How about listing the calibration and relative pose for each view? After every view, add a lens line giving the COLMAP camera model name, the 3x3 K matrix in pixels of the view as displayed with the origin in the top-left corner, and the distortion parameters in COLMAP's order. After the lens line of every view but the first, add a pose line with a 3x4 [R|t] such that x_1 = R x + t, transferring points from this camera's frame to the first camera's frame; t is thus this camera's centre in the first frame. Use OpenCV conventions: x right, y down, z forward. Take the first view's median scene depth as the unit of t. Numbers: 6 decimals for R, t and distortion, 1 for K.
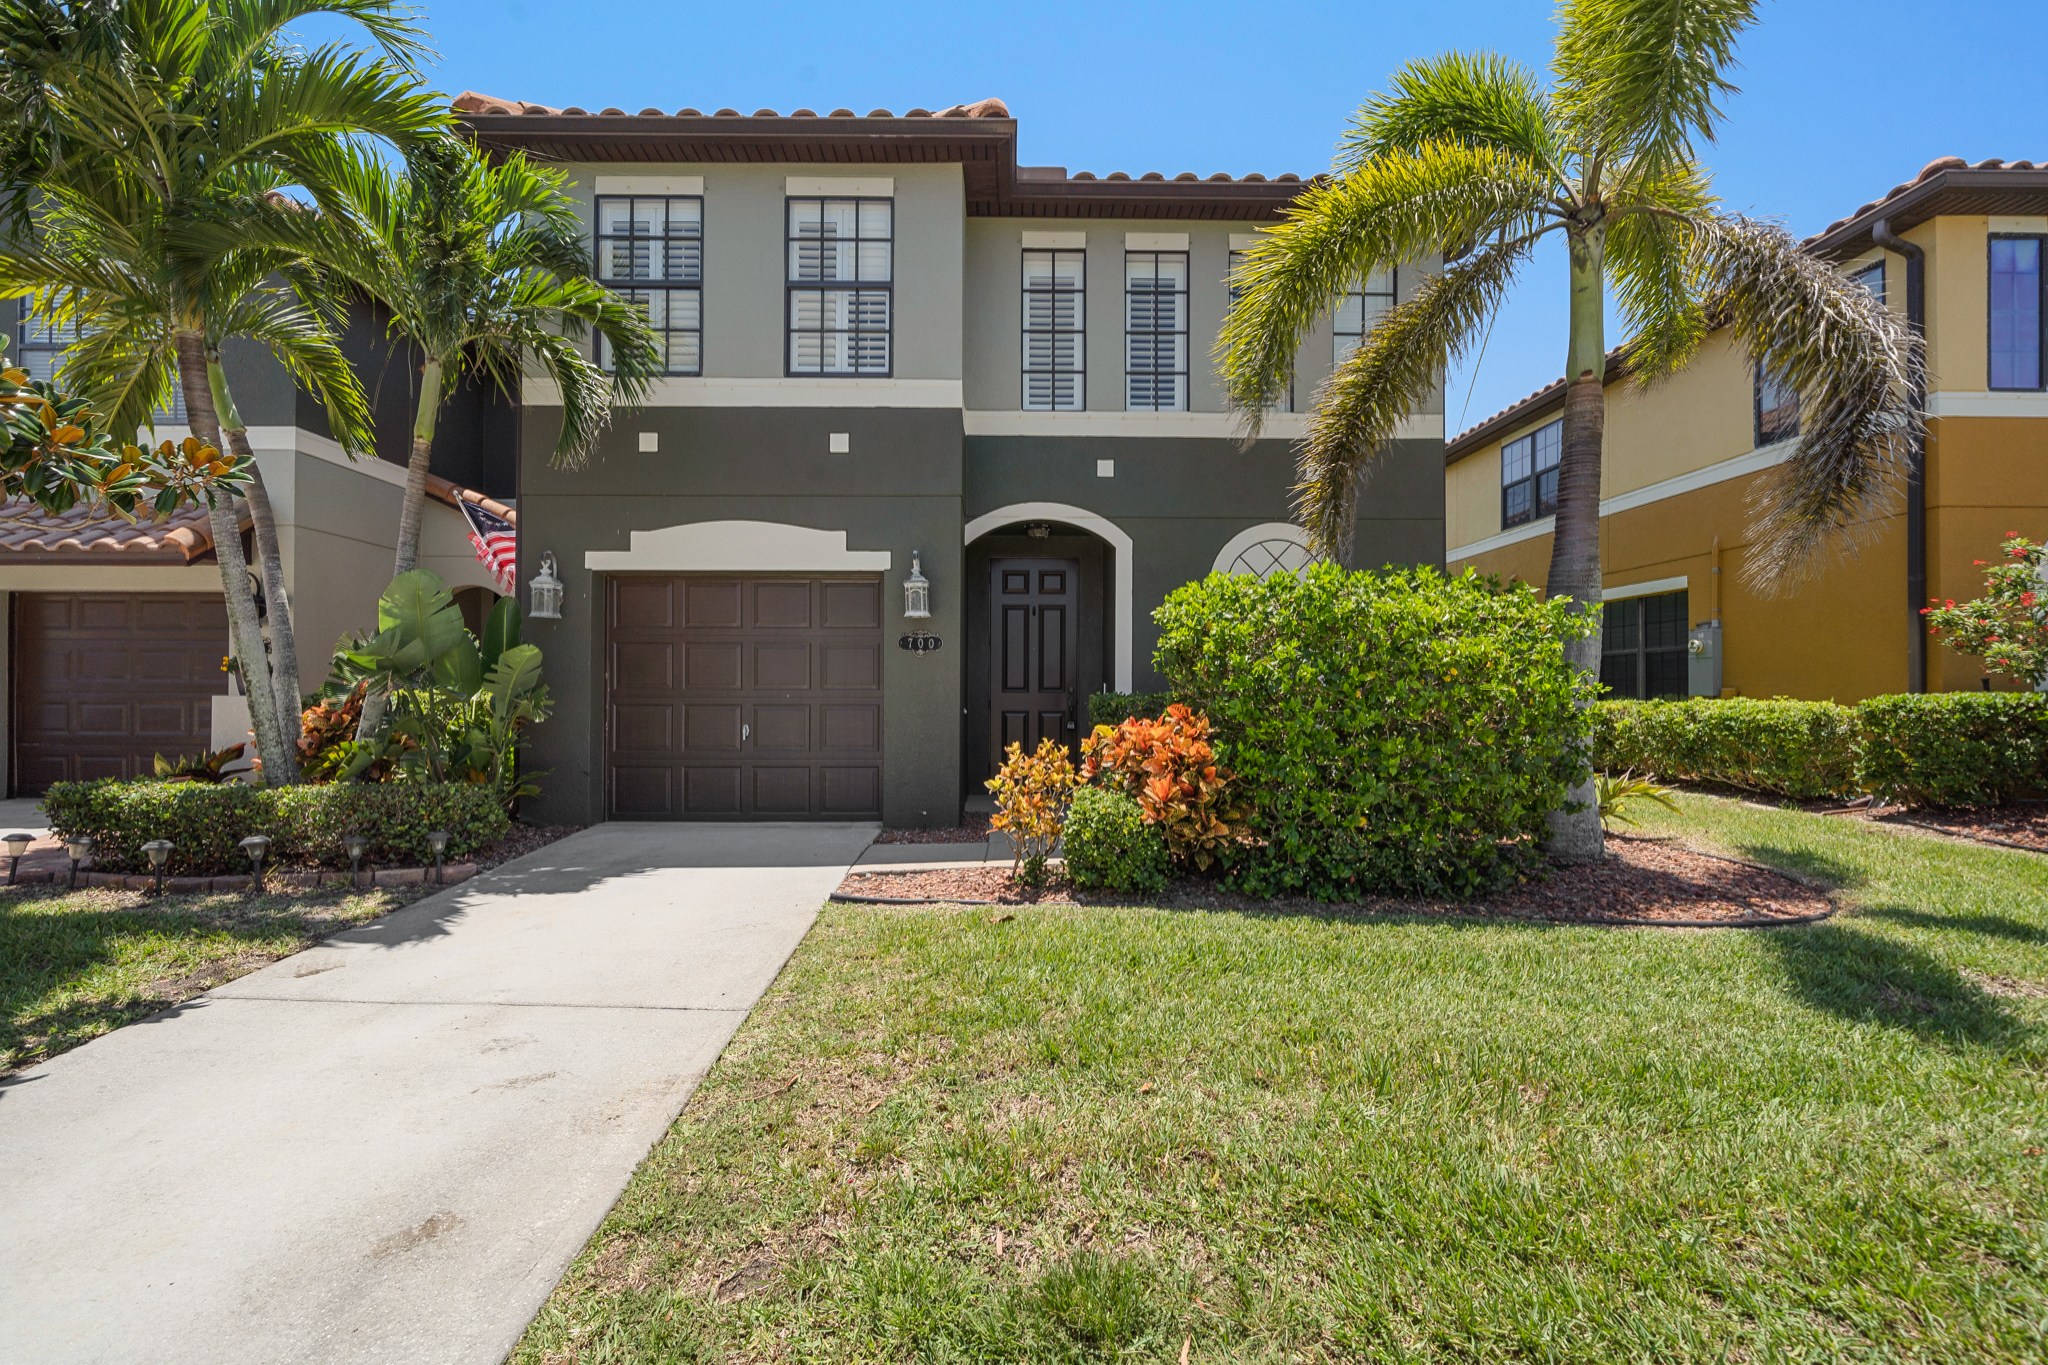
lens RADIAL K [[844.7, 0, 1024.0], [0, 844.7, 682.5], [0, 0, 1]] dist [-0.000148, -0.000308]
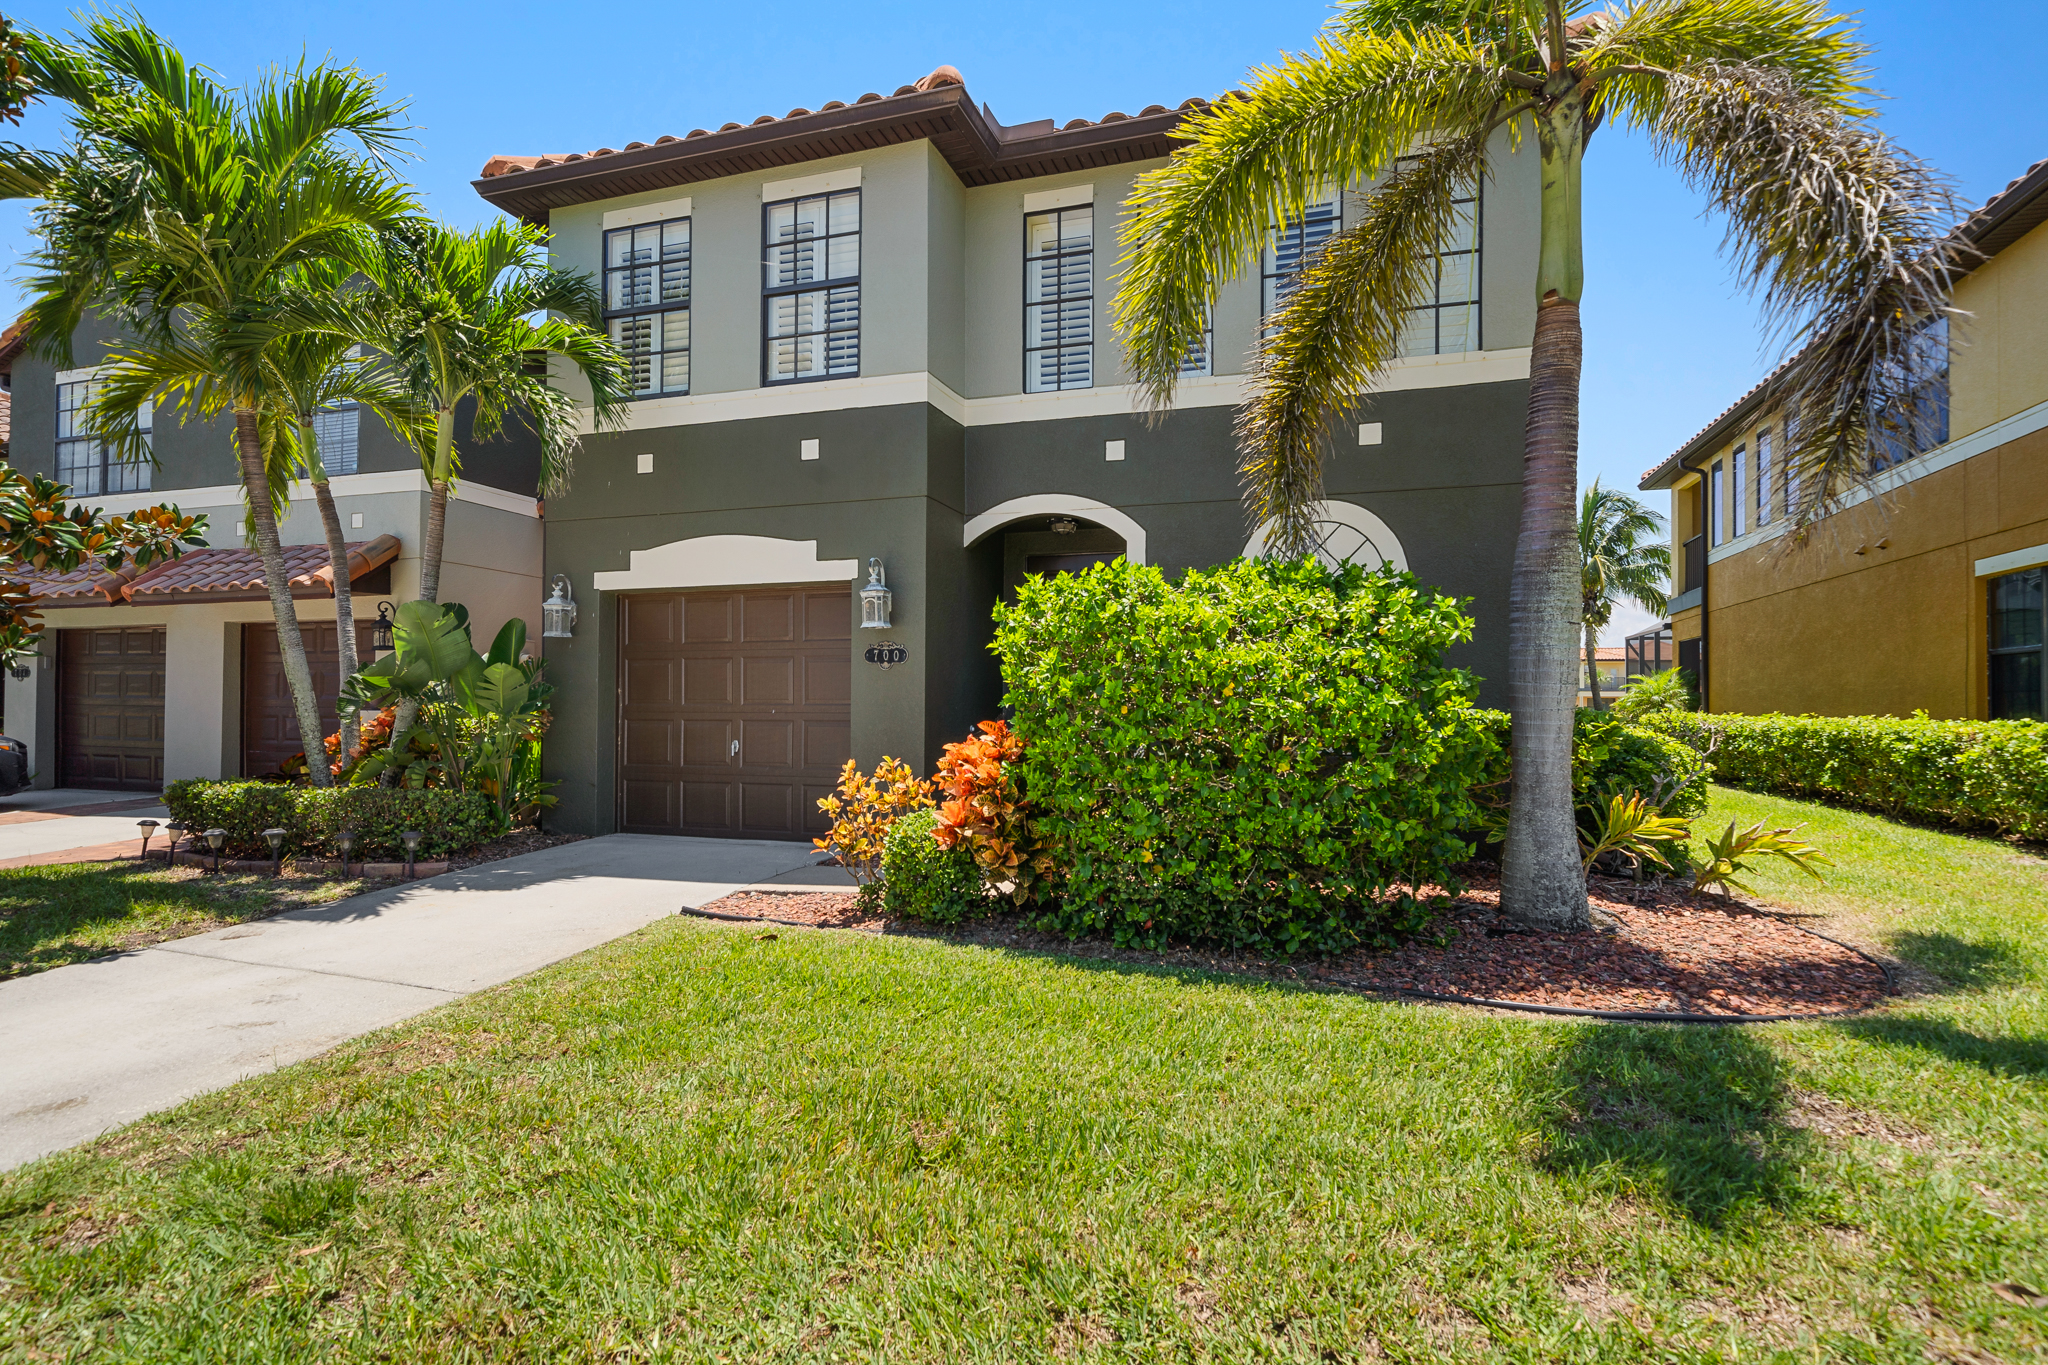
lens RADIAL K [[1009.6, 0, 1025.7], [0, 1009.6, 686.4], [0, 0, 1]] dist [0.005411, 0.000642]
pose [[0.949551, -0.006224, -0.313551, 0.374667], [0.003274, 0.999945, -0.009935, -0.000467], [0.313596, 0.008408, 0.949519, -0.017481]]
